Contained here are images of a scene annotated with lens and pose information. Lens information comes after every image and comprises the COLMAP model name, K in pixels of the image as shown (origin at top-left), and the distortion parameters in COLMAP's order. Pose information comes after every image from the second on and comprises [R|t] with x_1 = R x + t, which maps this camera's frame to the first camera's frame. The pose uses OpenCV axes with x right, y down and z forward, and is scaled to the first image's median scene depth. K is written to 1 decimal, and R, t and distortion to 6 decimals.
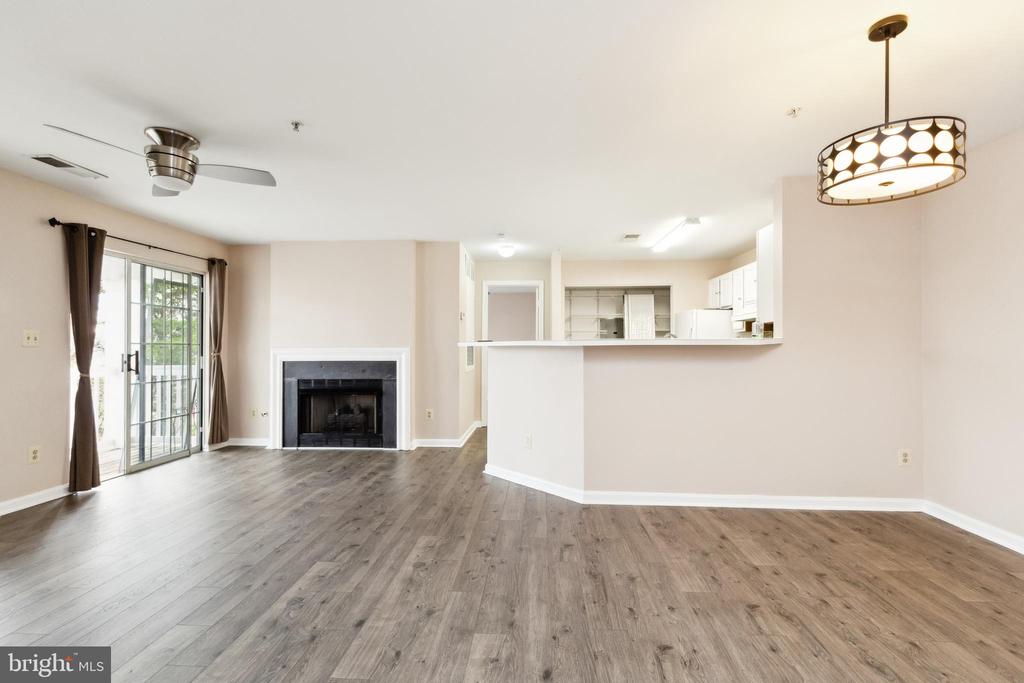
lens RADIAL K [[451.6, 0, 510.3], [0, 451.6, 345.4], [0, 0, 1]] dist [0.017746, 0.000089]
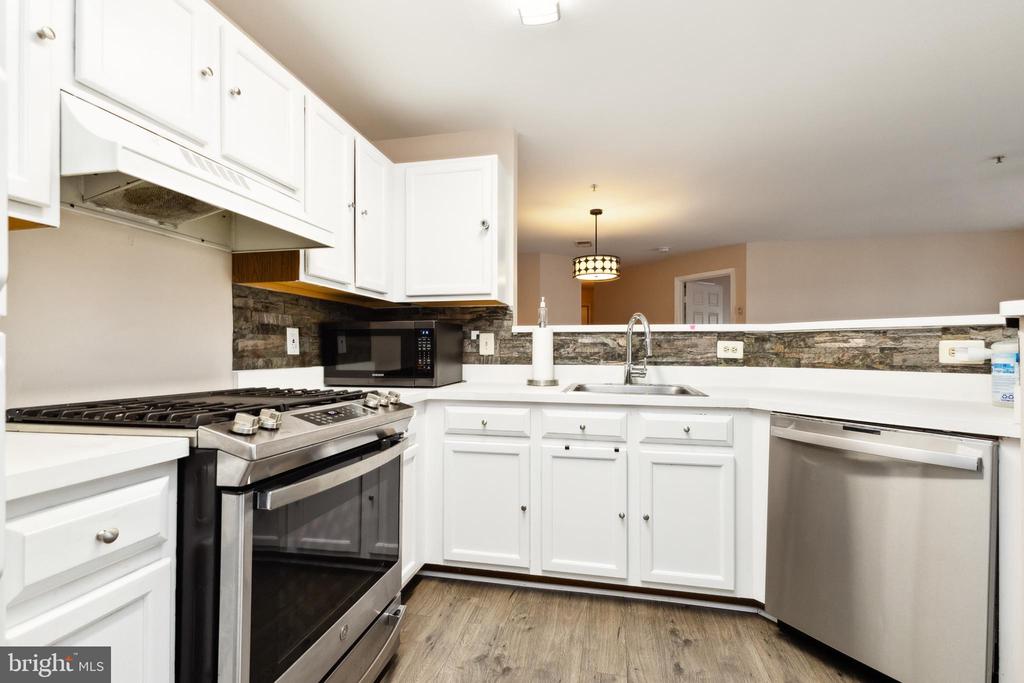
lens RADIAL K [[451.8, 0, 514.4], [0, 451.8, 346.5], [0, 0, 1]] dist [0.001004, 0.000114]
pose [[-0.988911, 0.001399, 0.148506, 0.416156], [-0.001252, 0.999842, -0.017754, 0.026359], [-0.148507, -0.017743, -0.988752, 1.565660]]
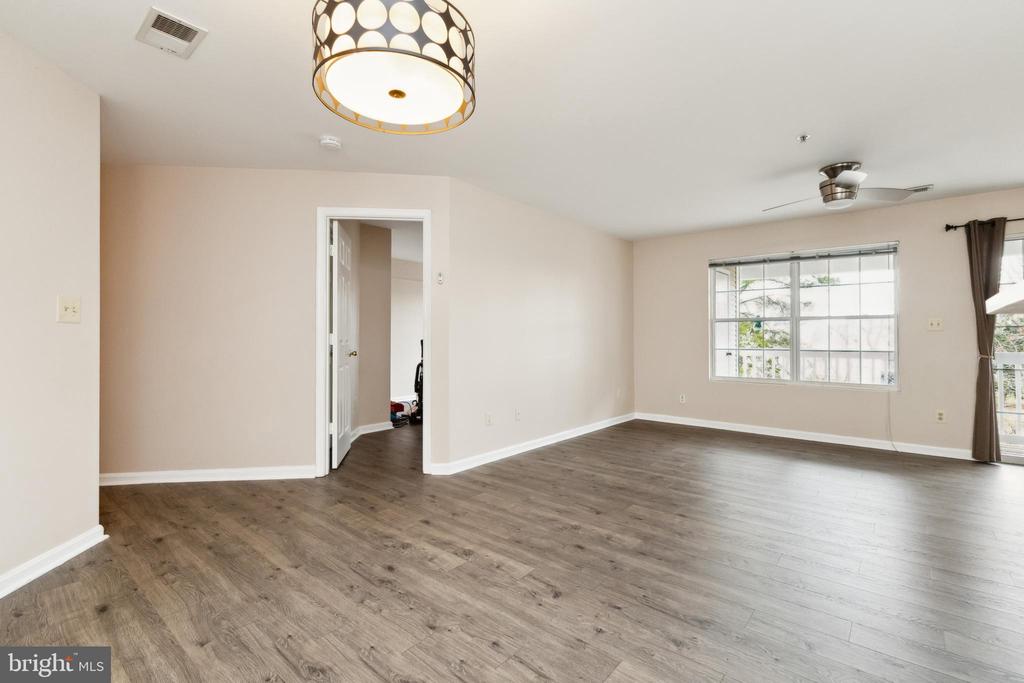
lens RADIAL K [[459.3, 0, 524.7], [0, 459.3, 332.7], [0, 0, 1]] dist [0.020156, -0.000180]
pose [[-0.577016, -0.008076, -0.816693, 0.592639], [0.007477, 0.999857, -0.015170, 0.016864], [0.816698, -0.014859, -0.576873, 0.720136]]
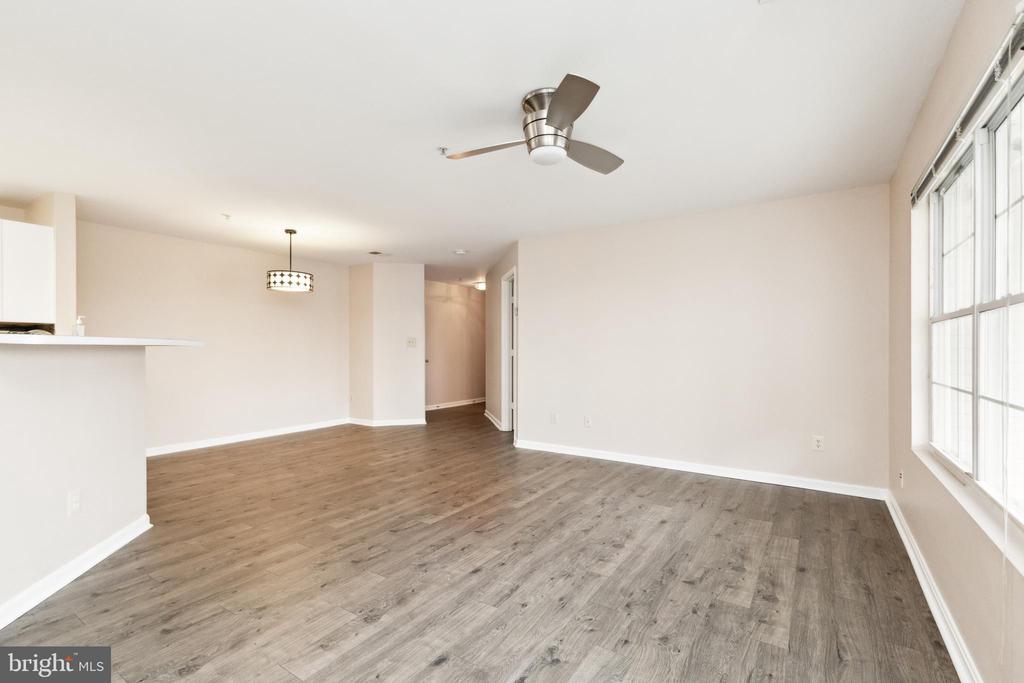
lens RADIAL K [[458.1, 0, 515.7], [0, 458.1, 348.5], [0, 0, 1]] dist [0.017140, -0.000036]
pose [[-0.870950, 0.003520, 0.491358, -0.780824], [-0.000020, 0.999974, -0.007199, 0.008431], [-0.491371, -0.006280, -0.870928, 1.245869]]
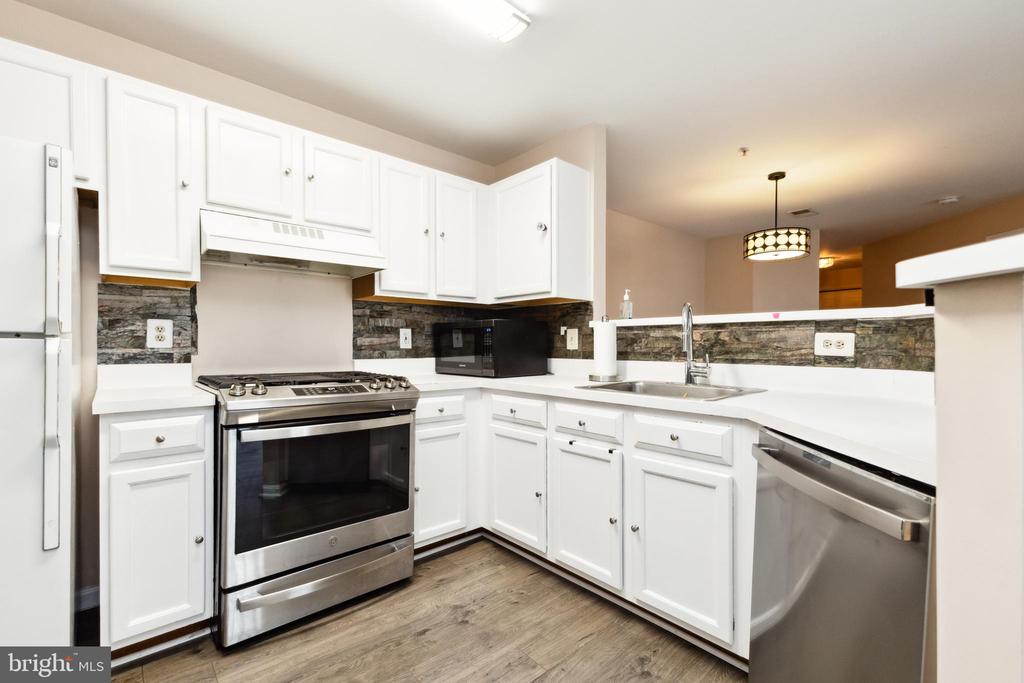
lens RADIAL K [[446.0, 0, 512.0], [0, 446.0, 347.7], [0, 0, 1]] dist [-0.000967, 0.000012]
pose [[-0.710863, -0.004207, 0.703317, 0.138723], [-0.005591, 0.999984, 0.000330, 0.024413], [-0.703308, -0.003698, -0.710876, 1.461205]]
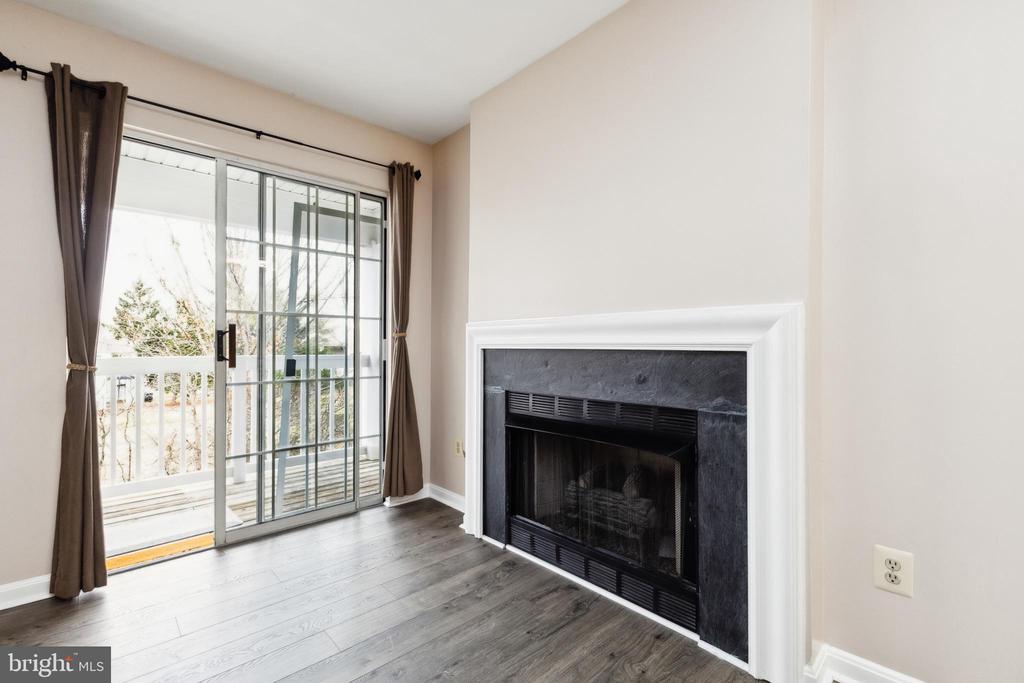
lens RADIAL K [[456.5, 0, 512.0], [0, 456.5, 341.5], [0, 0, 1]] dist [-0.000938, -0.000242]
pose [[0.728280, -0.001688, -0.685277, -0.217225], [0.002802, 0.999996, 0.000515, 0.036856], [0.685274, -0.002295, 0.728282, 0.922201]]
